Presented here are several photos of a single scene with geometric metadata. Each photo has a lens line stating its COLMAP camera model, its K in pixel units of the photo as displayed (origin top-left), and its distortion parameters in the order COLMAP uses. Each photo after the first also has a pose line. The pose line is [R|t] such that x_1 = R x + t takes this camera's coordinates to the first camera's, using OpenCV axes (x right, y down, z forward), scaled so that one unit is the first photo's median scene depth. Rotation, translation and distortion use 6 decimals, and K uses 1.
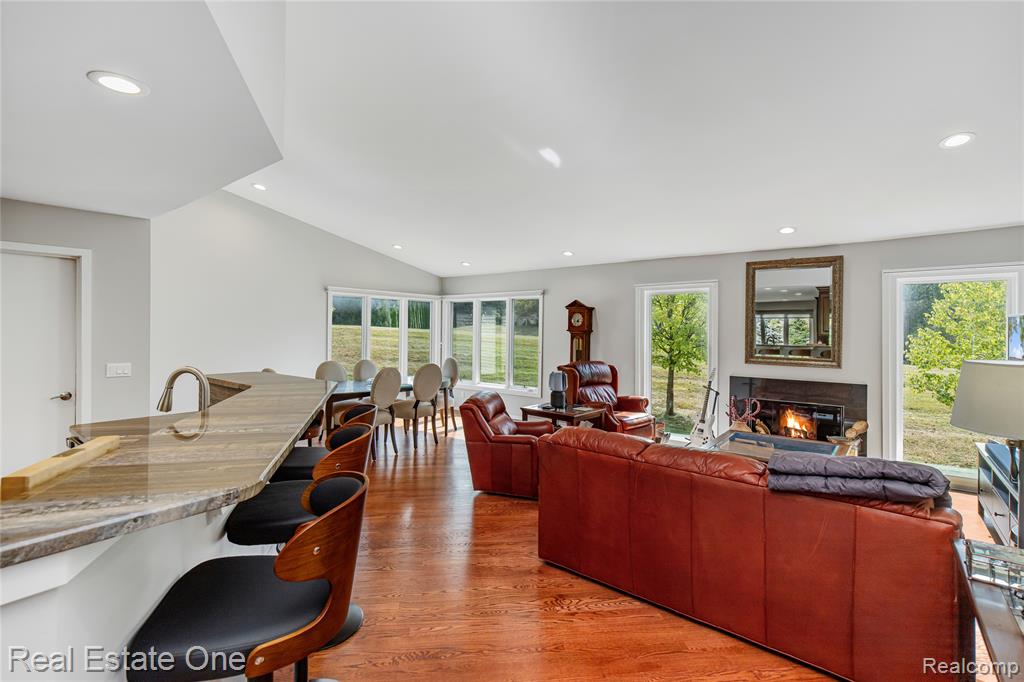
lens RADIAL K [[473.3, 0, 510.2], [0, 473.3, 321.3], [0, 0, 1]] dist [-0.000282, -0.000365]
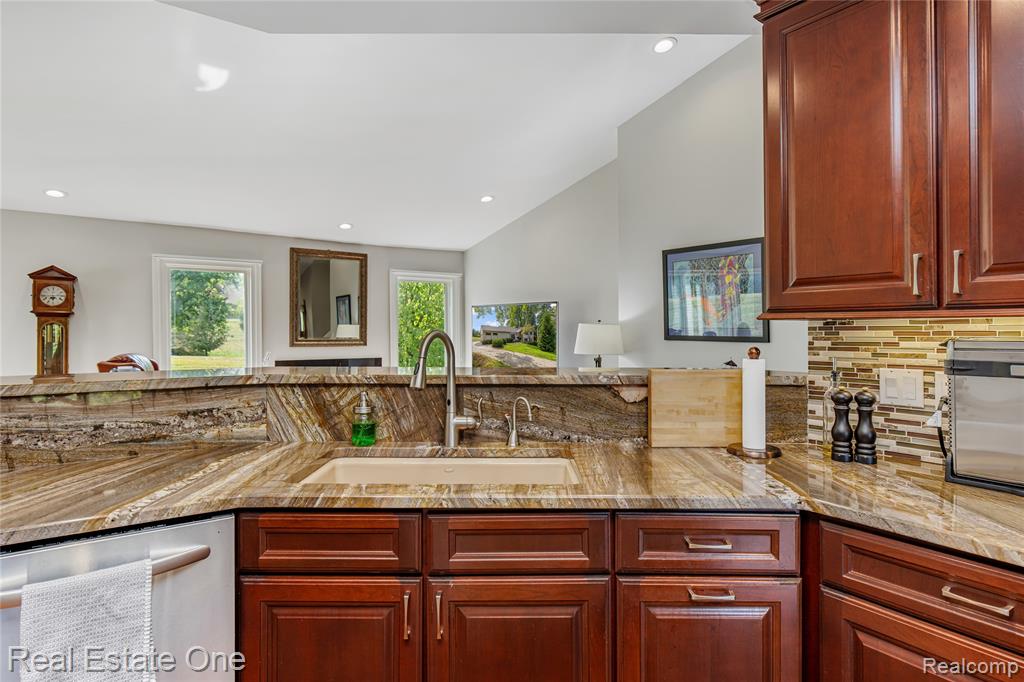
lens RADIAL K [[566.7, 0, 517.6], [0, 566.7, 333.0], [0, 0, 1]] dist [-0.003001, -0.002000]
pose [[0.261755, -0.014415, 0.965027, -0.503730], [-0.015539, 0.999696, 0.019148, 0.025981], [-0.965009, -0.020007, 0.261451, 0.195390]]
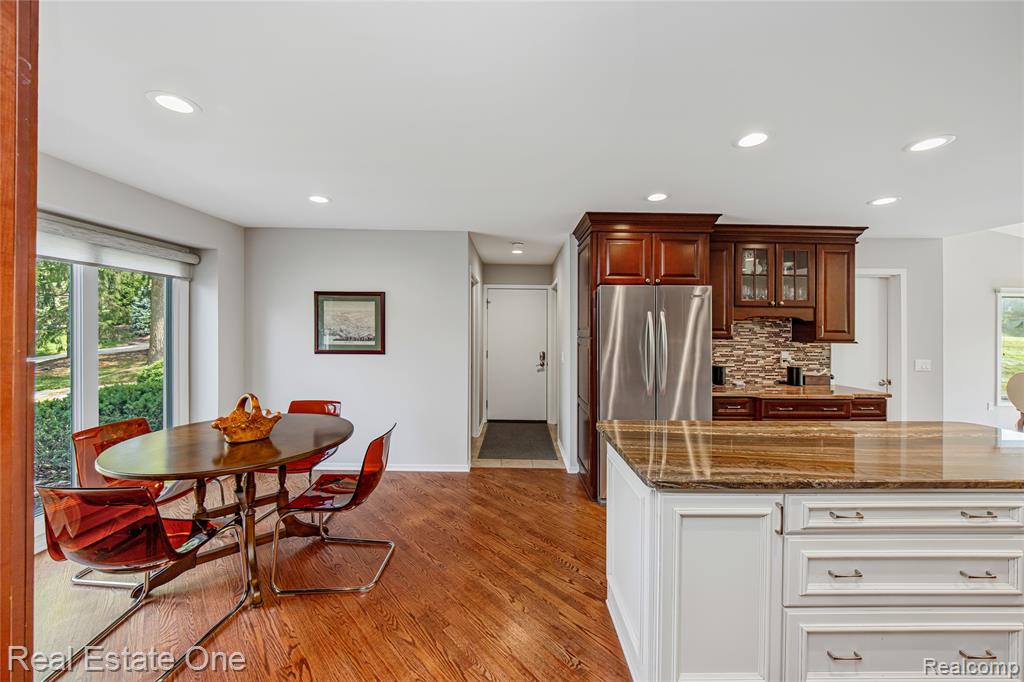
lens RADIAL K [[370.1, 0, 512.5], [0, 370.1, 327.5], [0, 0, 1]] dist [-0.011348, 0.000162]
pose [[0.629869, -0.002763, -0.776697, -0.505799], [0.007577, 0.999968, 0.002587, -0.002953], [0.776665, -0.007514, 0.629870, -0.270902]]
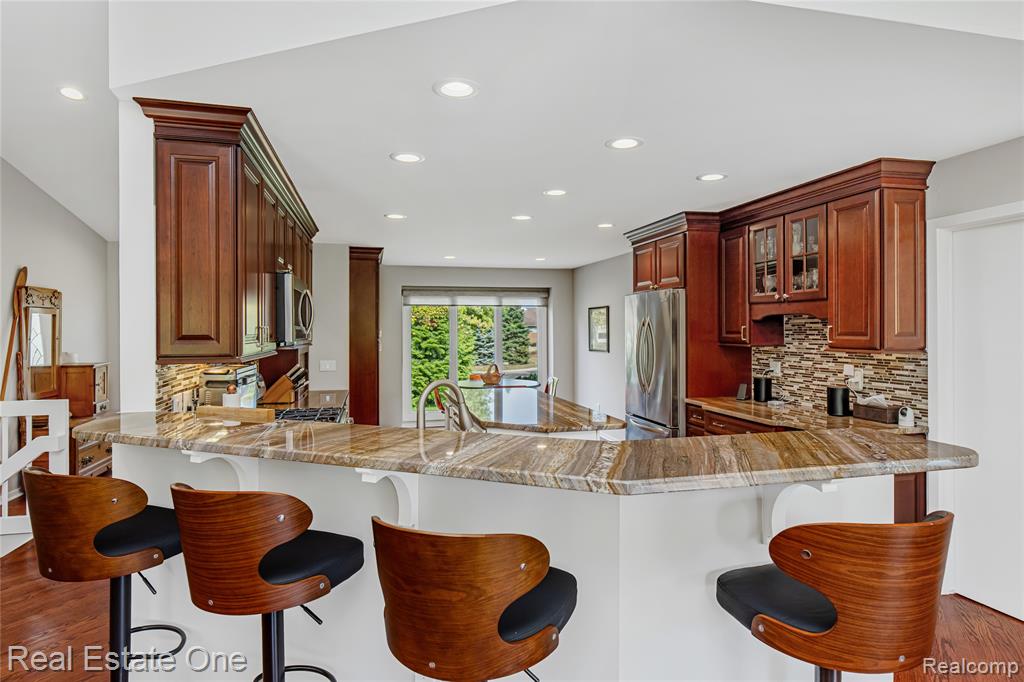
lens RADIAL K [[566.7, 0, 517.6], [0, 566.7, 333.0], [0, 0, 1]] dist [-0.003001, -0.002000]
pose [[-0.599152, -0.000455, -0.800636, 0.005337], [0.013713, 0.999847, -0.010830, 0.009300], [0.800518, -0.017468, -0.599054, 0.540617]]
